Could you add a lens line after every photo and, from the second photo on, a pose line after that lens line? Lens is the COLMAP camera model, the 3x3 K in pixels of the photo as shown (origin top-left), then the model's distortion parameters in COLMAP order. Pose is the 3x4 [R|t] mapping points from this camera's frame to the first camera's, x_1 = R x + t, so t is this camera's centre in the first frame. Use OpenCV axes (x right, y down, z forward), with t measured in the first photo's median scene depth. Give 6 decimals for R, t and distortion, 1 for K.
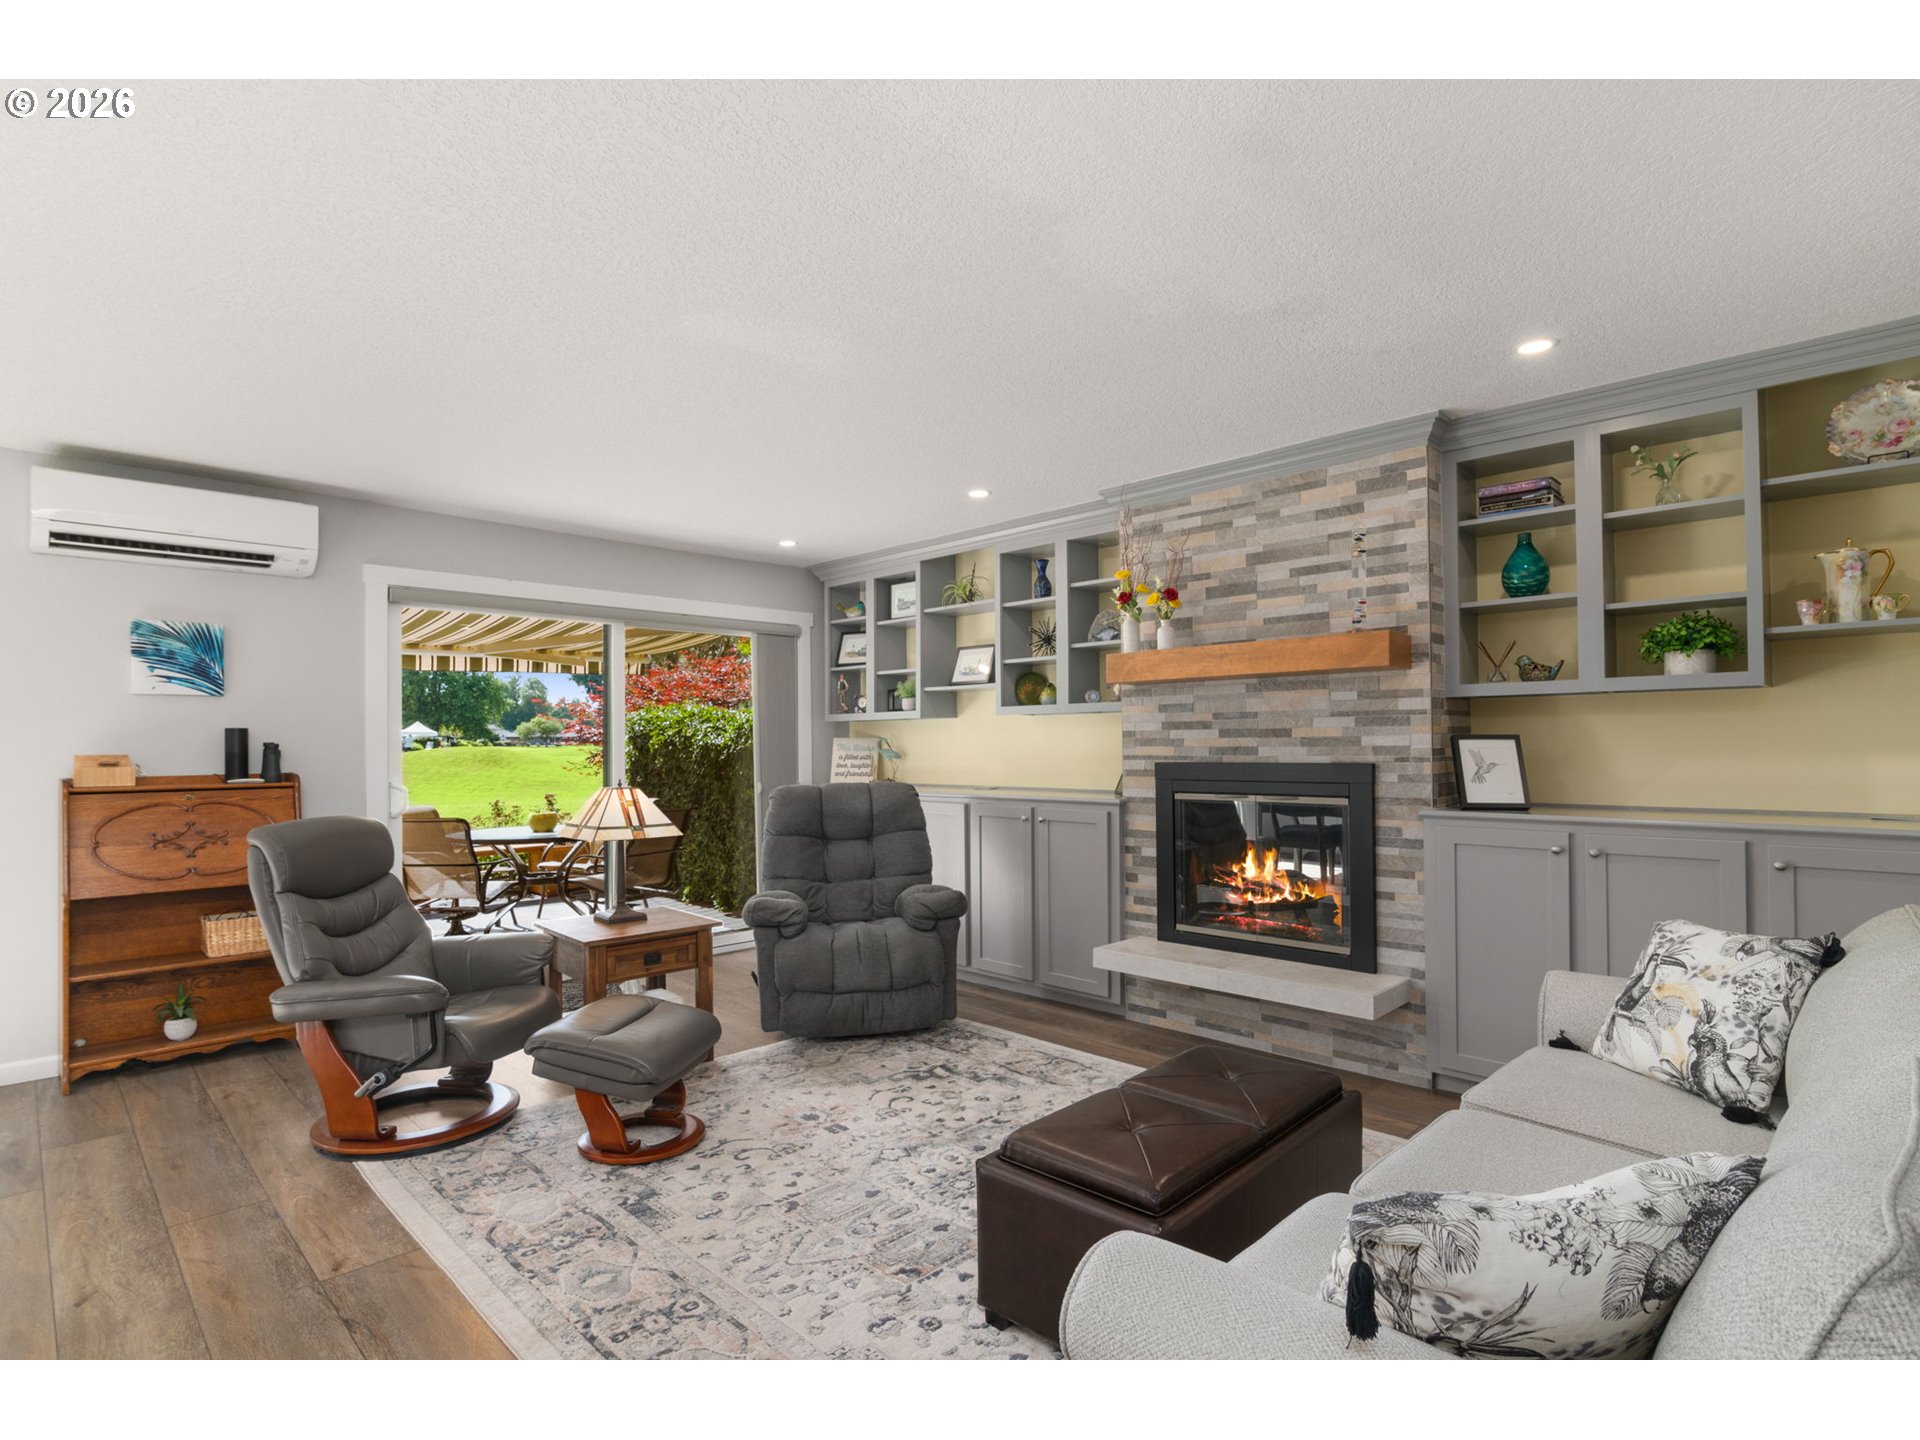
lens RADIAL K [[995.9, 0, 975.4], [0, 995.9, 724.9], [0, 0, 1]] dist [-0.019792, 0.000160]
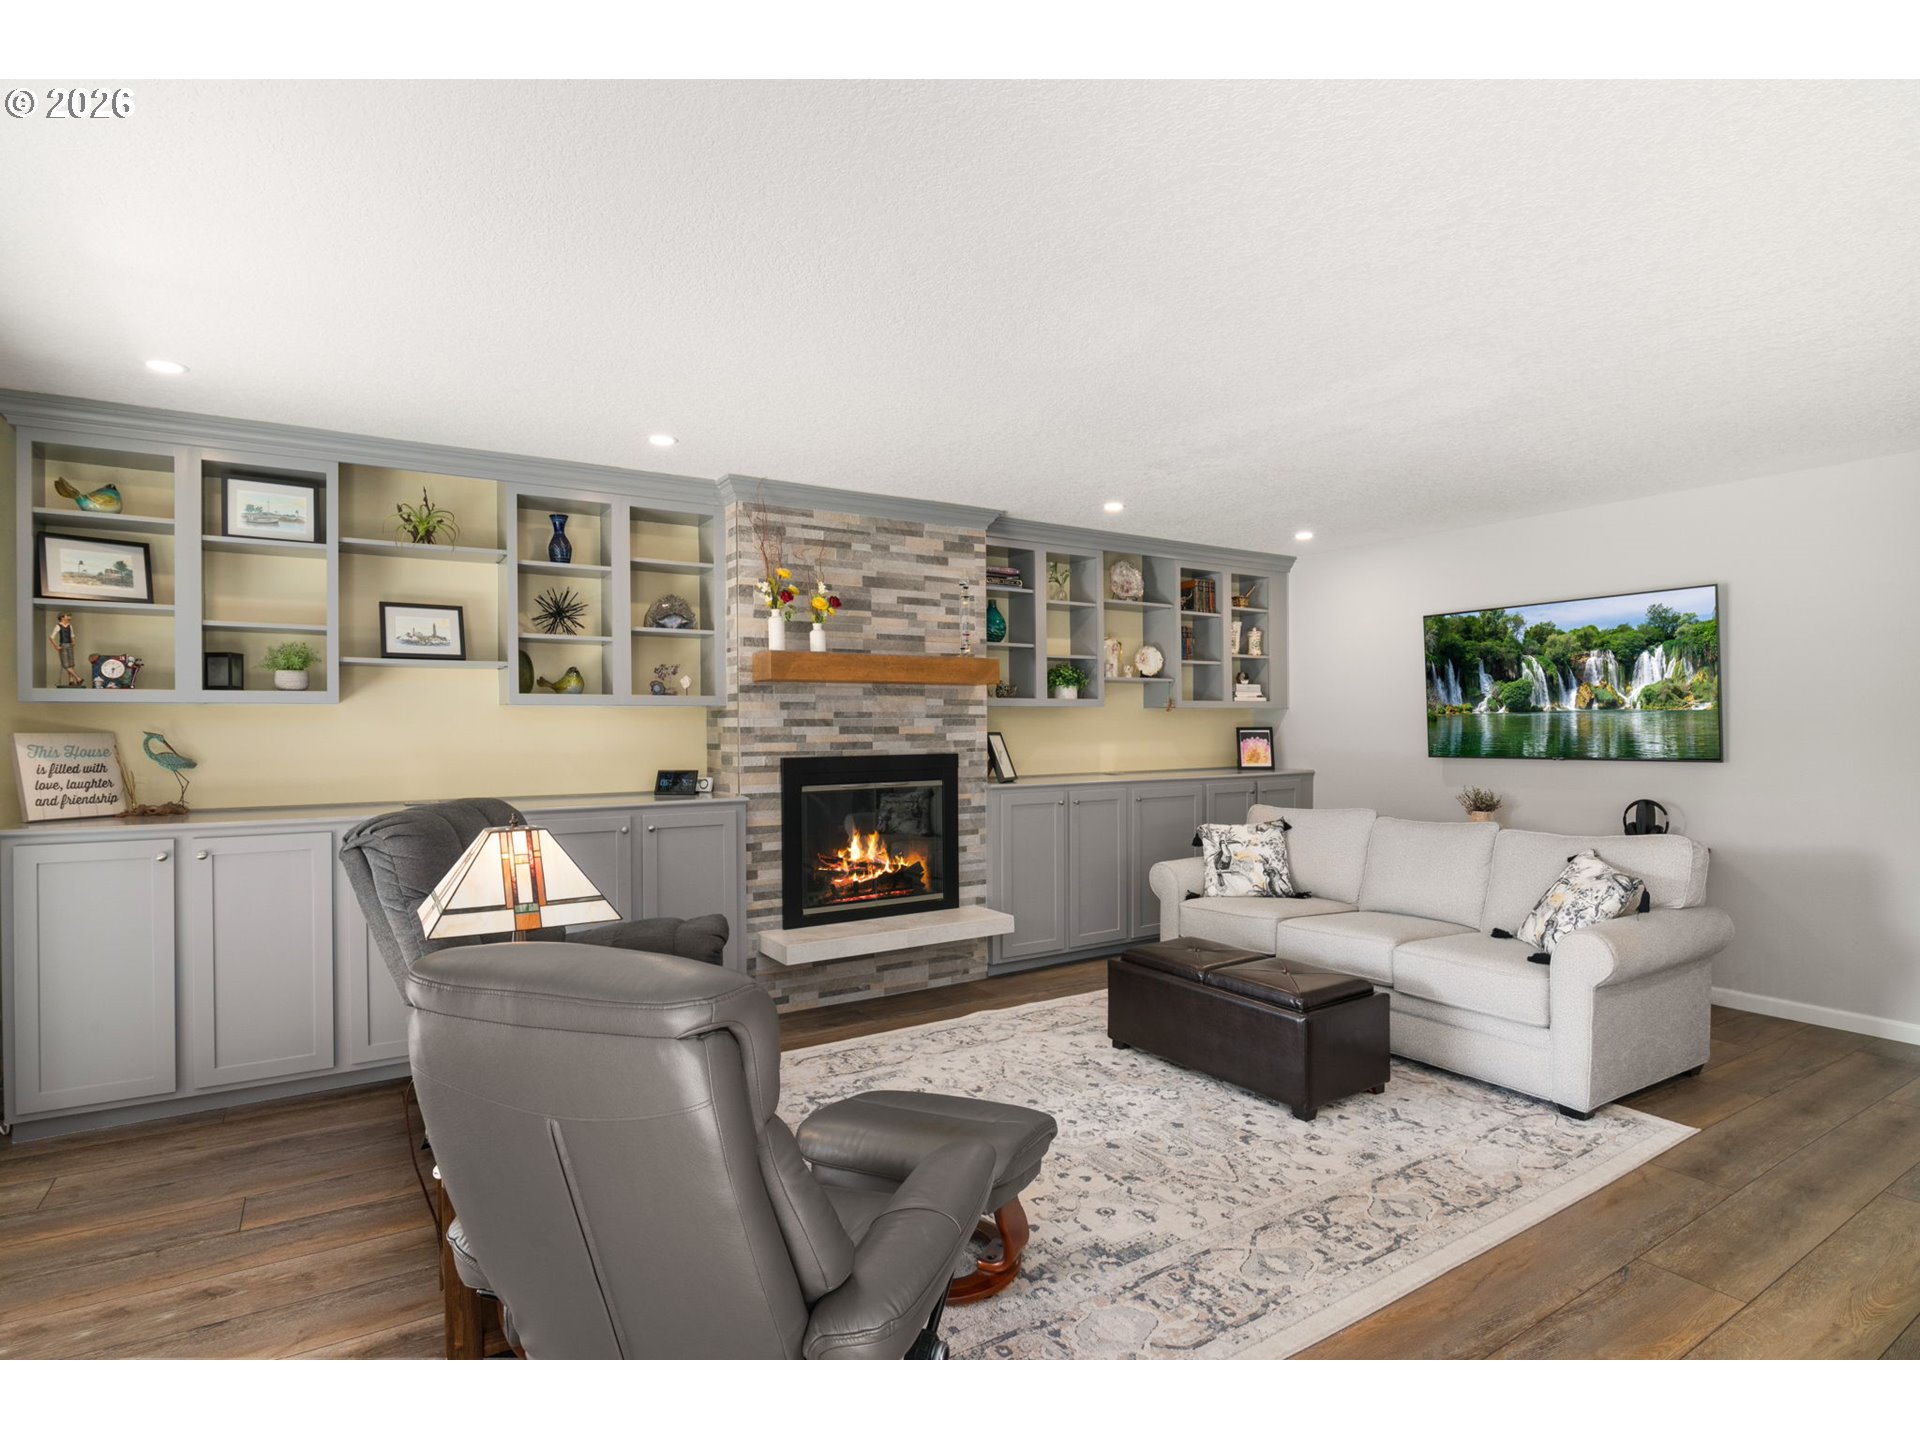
lens RADIAL K [[995.9, 0, 975.4], [0, 995.9, 724.9], [0, 0, 1]] dist [-0.019792, 0.000160]
pose [[0.193897, 0.006529, 0.981000, -0.880733], [-0.015741, 0.999870, -0.003544, 0.004360], [-0.980895, -0.014755, 0.193975, 0.673636]]
